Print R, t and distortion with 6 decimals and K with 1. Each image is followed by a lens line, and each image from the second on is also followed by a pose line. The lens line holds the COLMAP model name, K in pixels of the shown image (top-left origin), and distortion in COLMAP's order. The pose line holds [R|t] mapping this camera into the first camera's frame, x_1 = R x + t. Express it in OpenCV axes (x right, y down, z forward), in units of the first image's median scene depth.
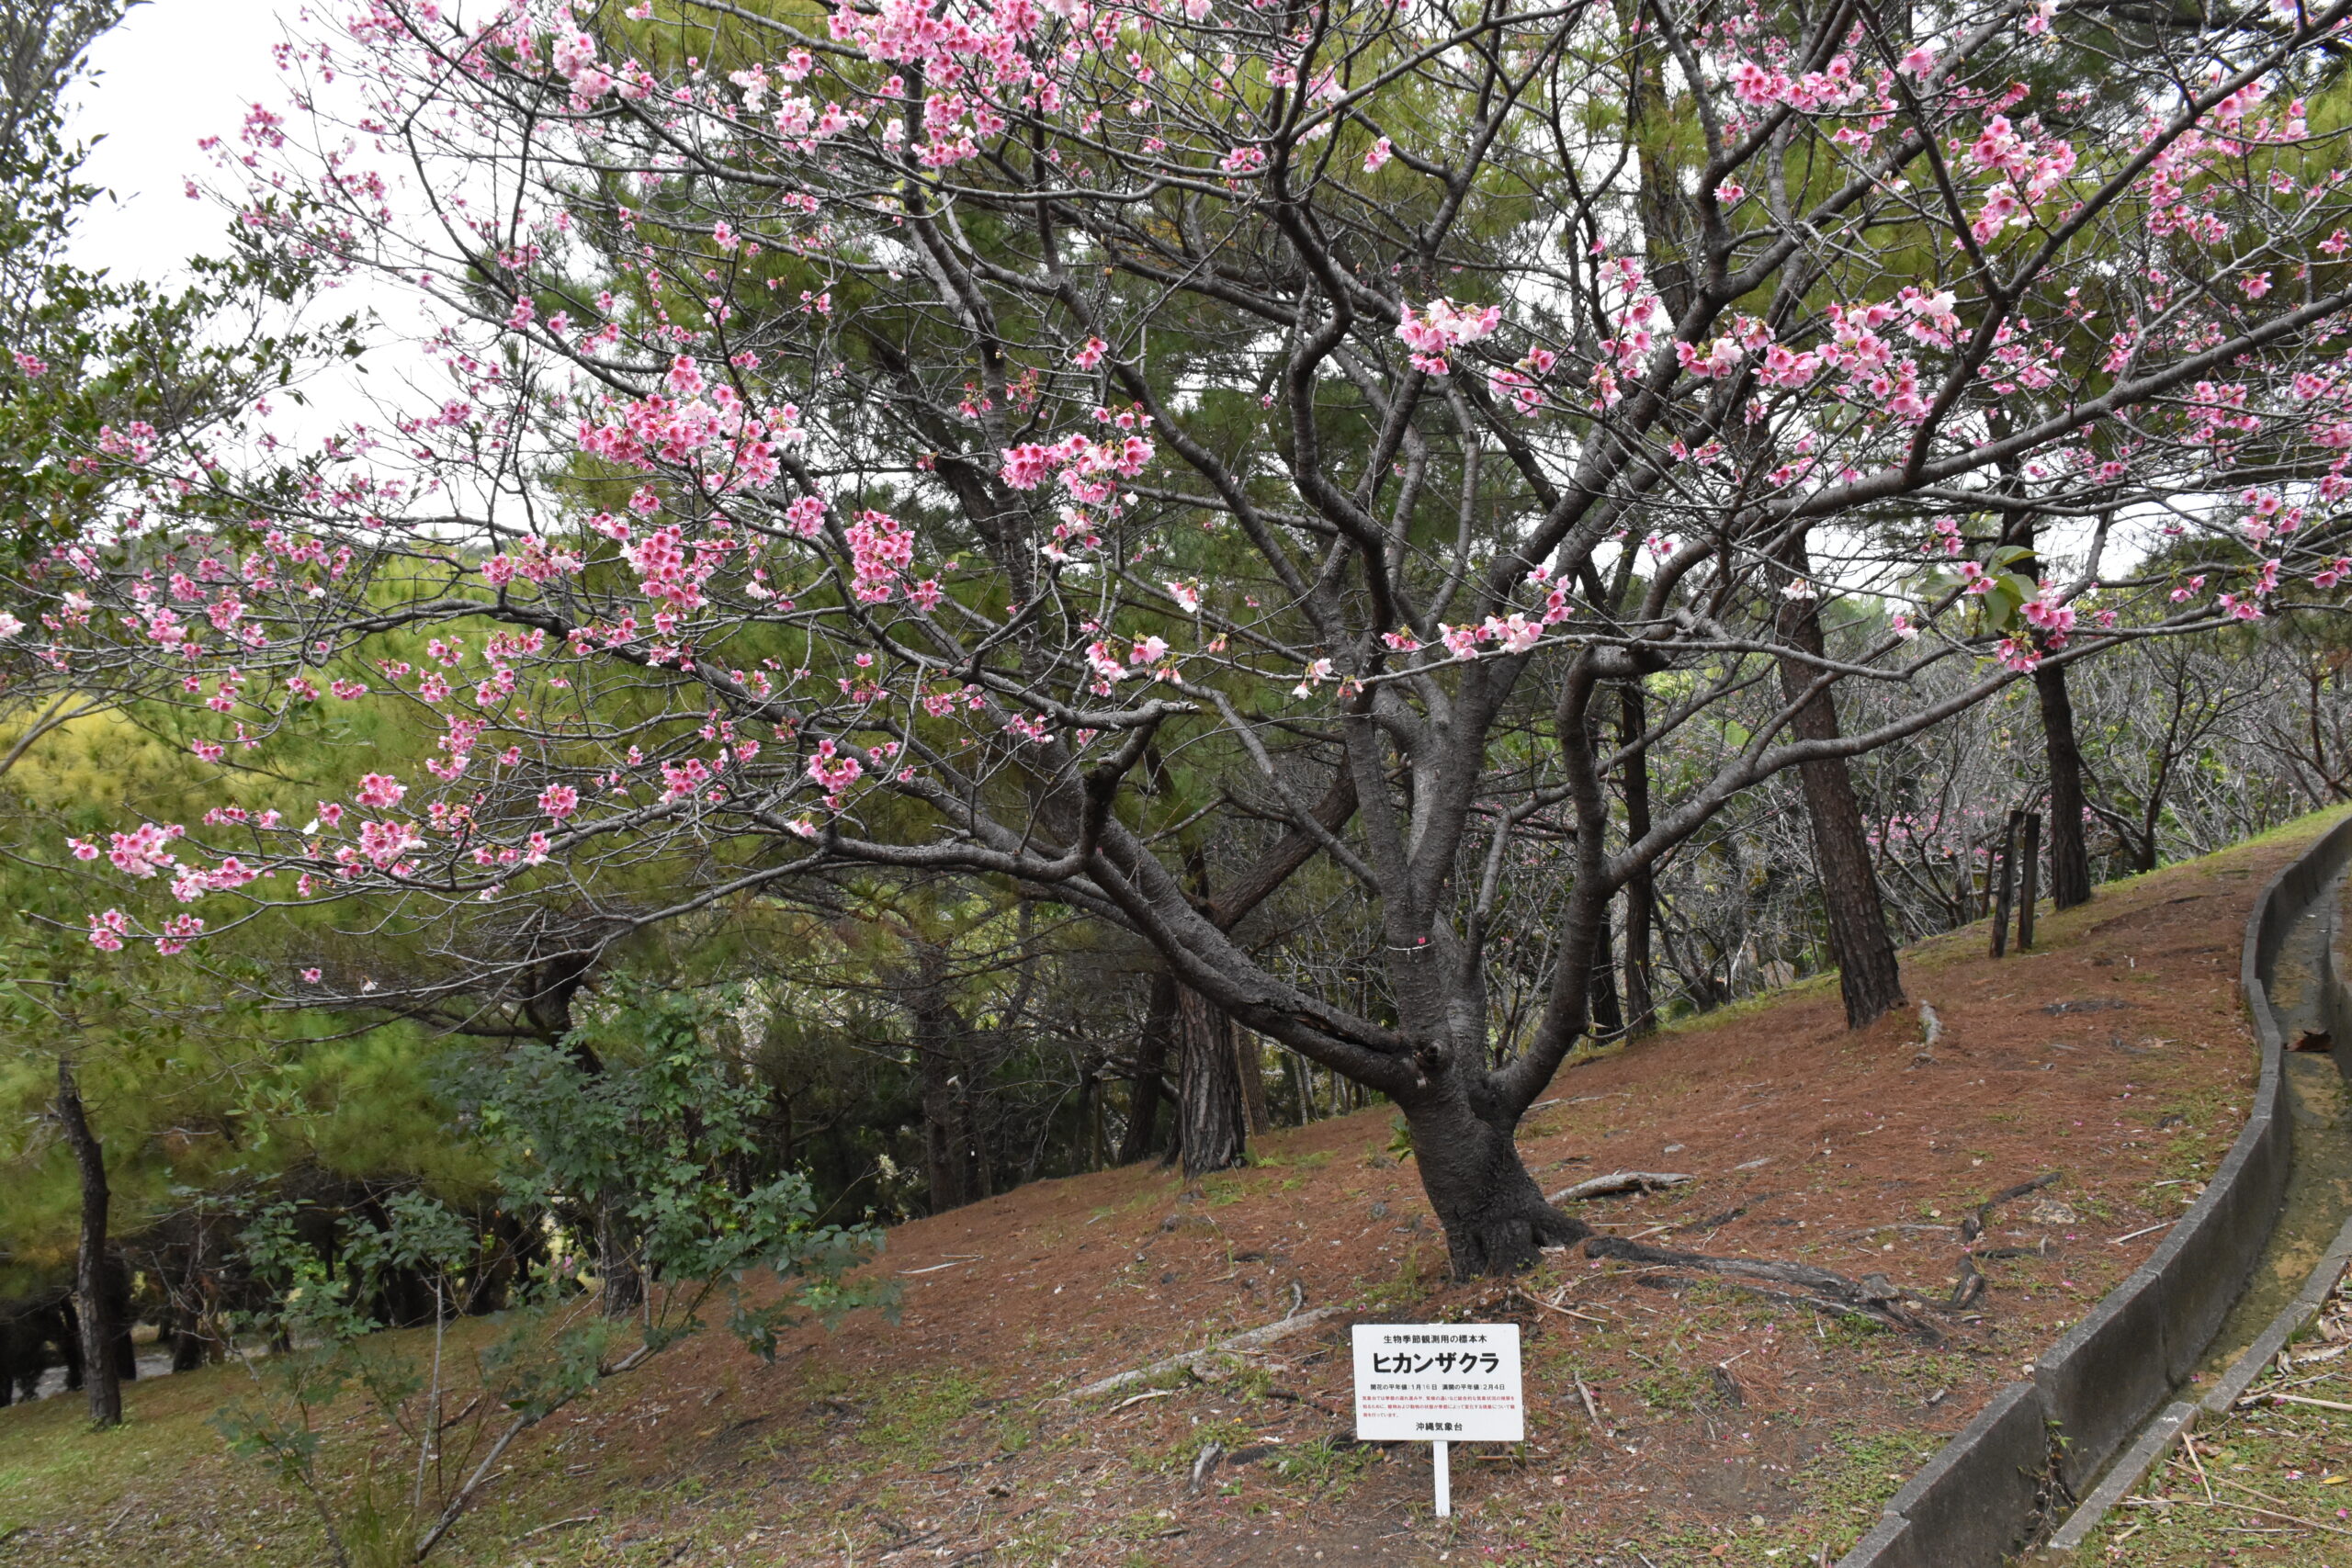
lens RADIAL K [[1844.2, 0, 1174.8], [0, 1844.2, 788.5], [0, 0, 1]] dist [-0.010563, -0.001561]
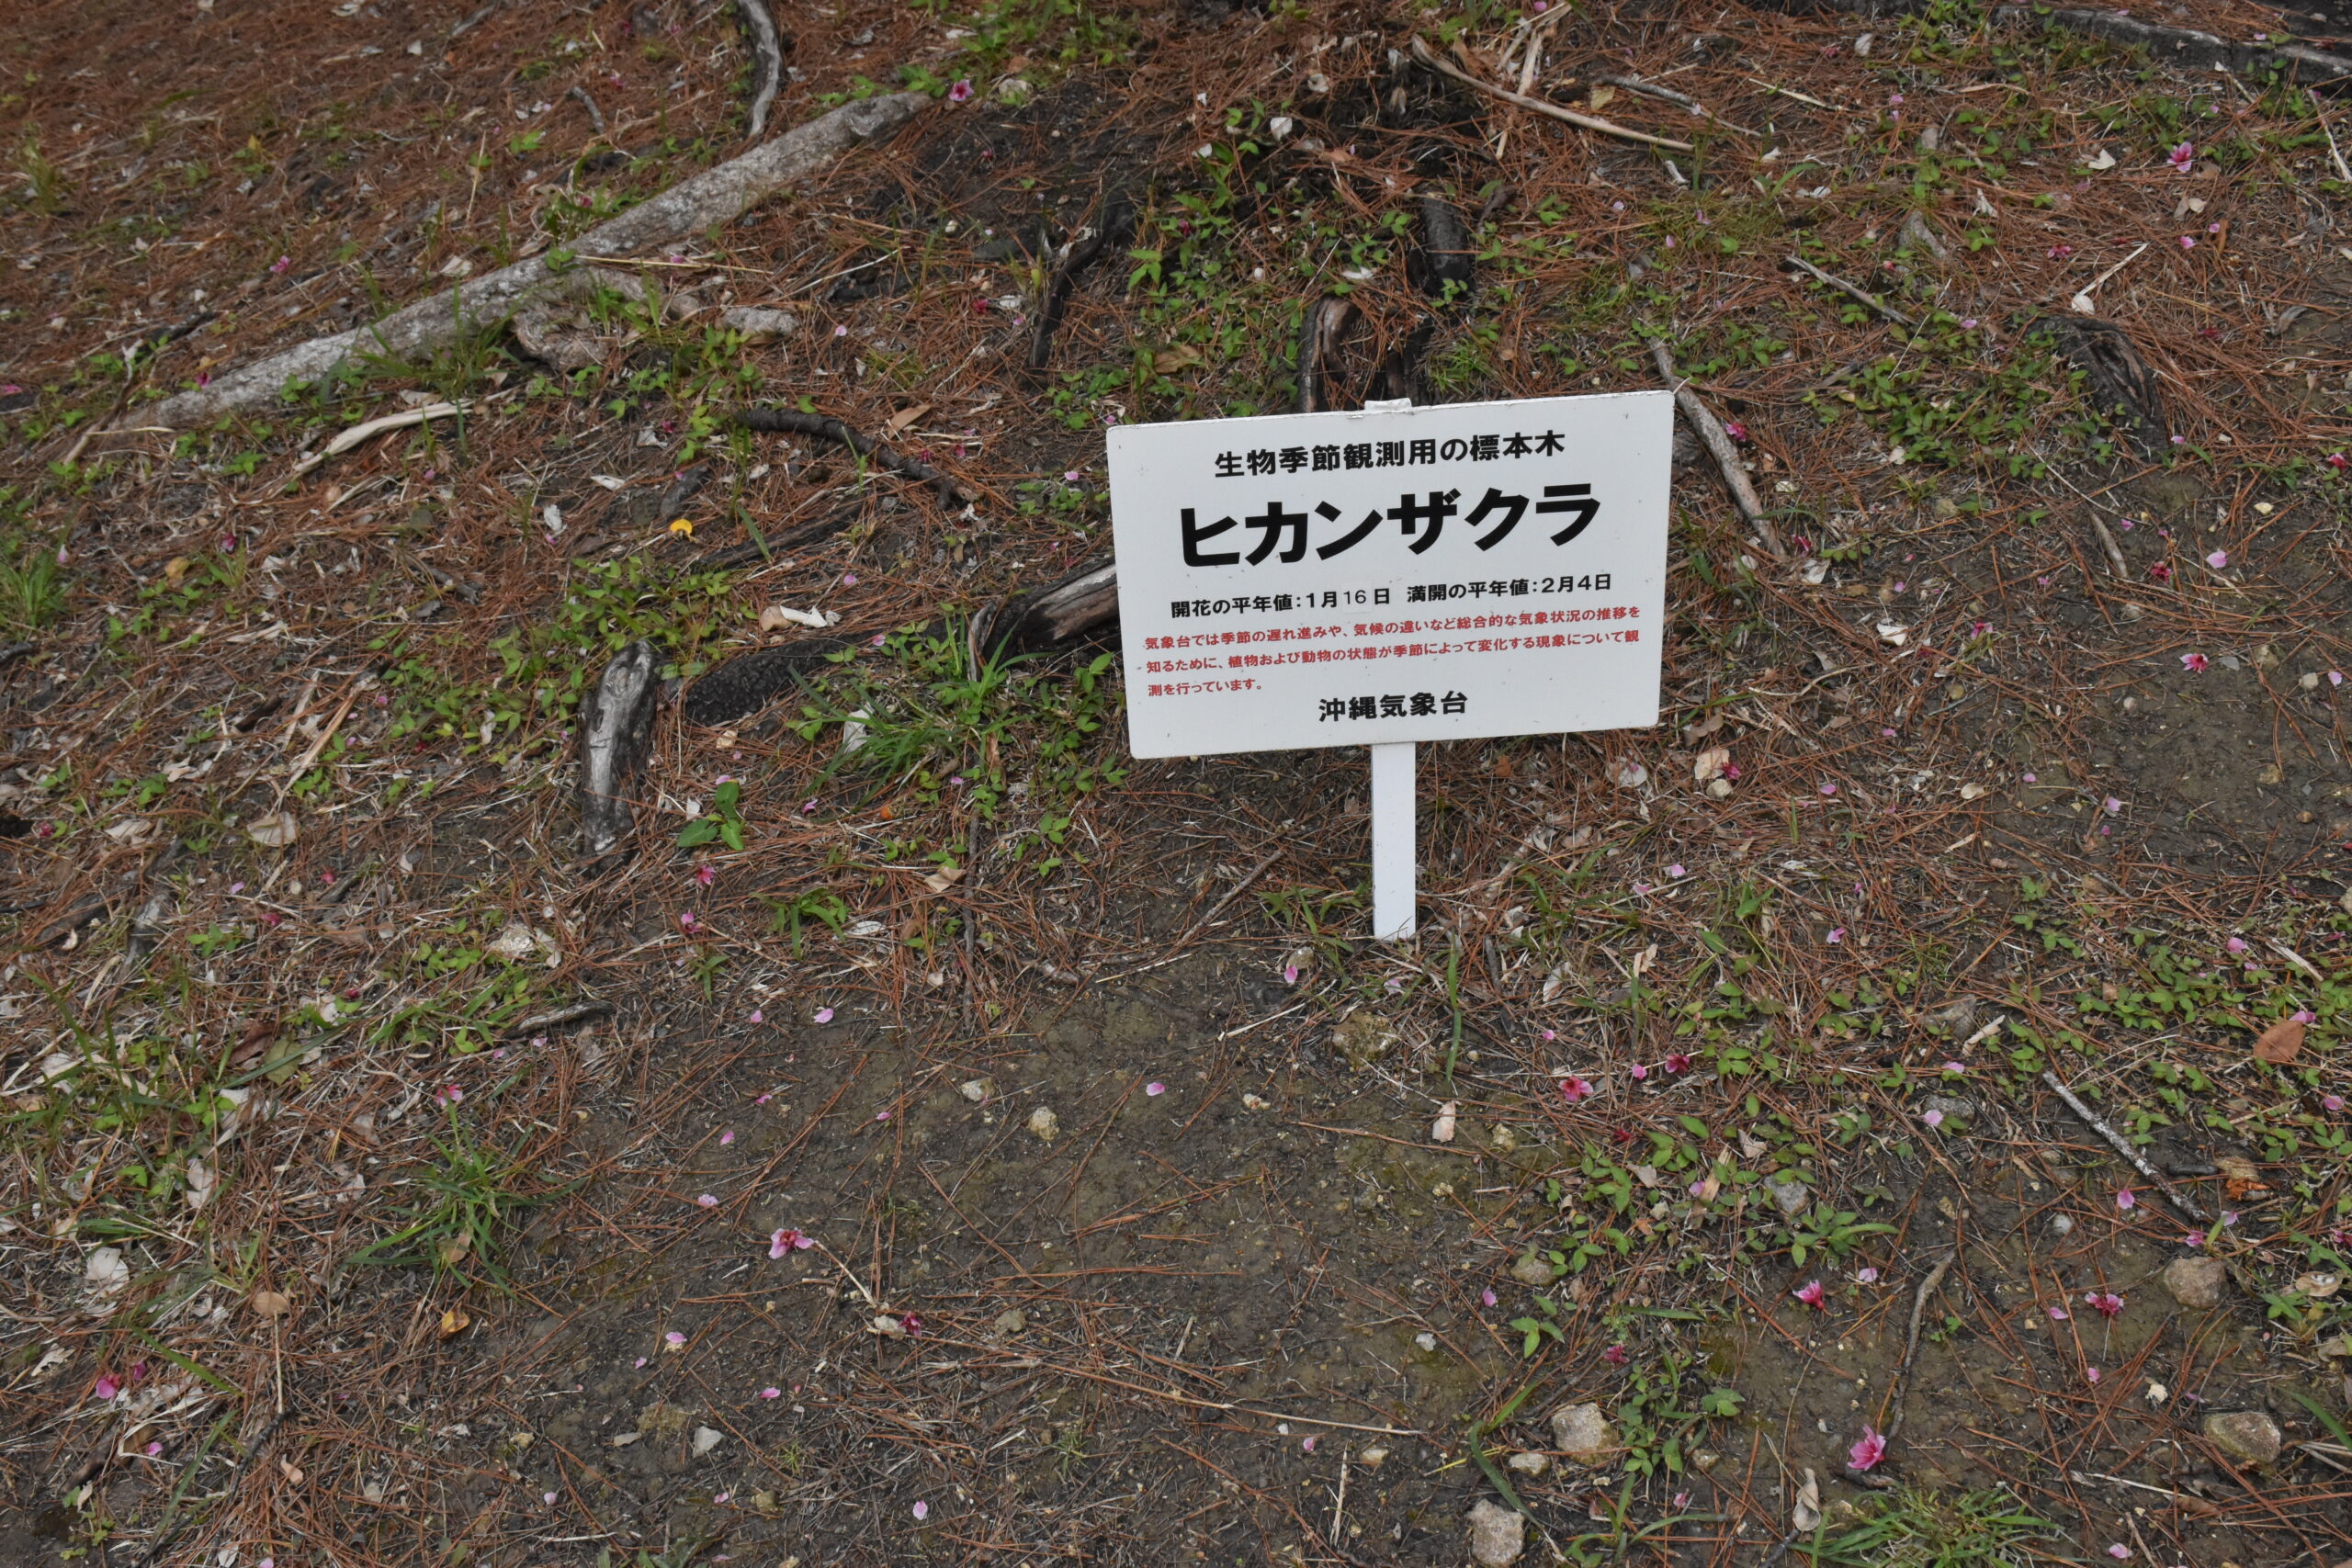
lens RADIAL K [[2826.4, 0, 1160.3], [0, 2826.4, 799.0], [0, 0, 1]] dist [0.078427, 0.000000]
pose [[0.966890, -0.148079, 0.207835, 0.003009], [-0.008874, 0.794424, 0.607299, 0.065565], [-0.255038, -0.589035, 0.766807, 0.611618]]
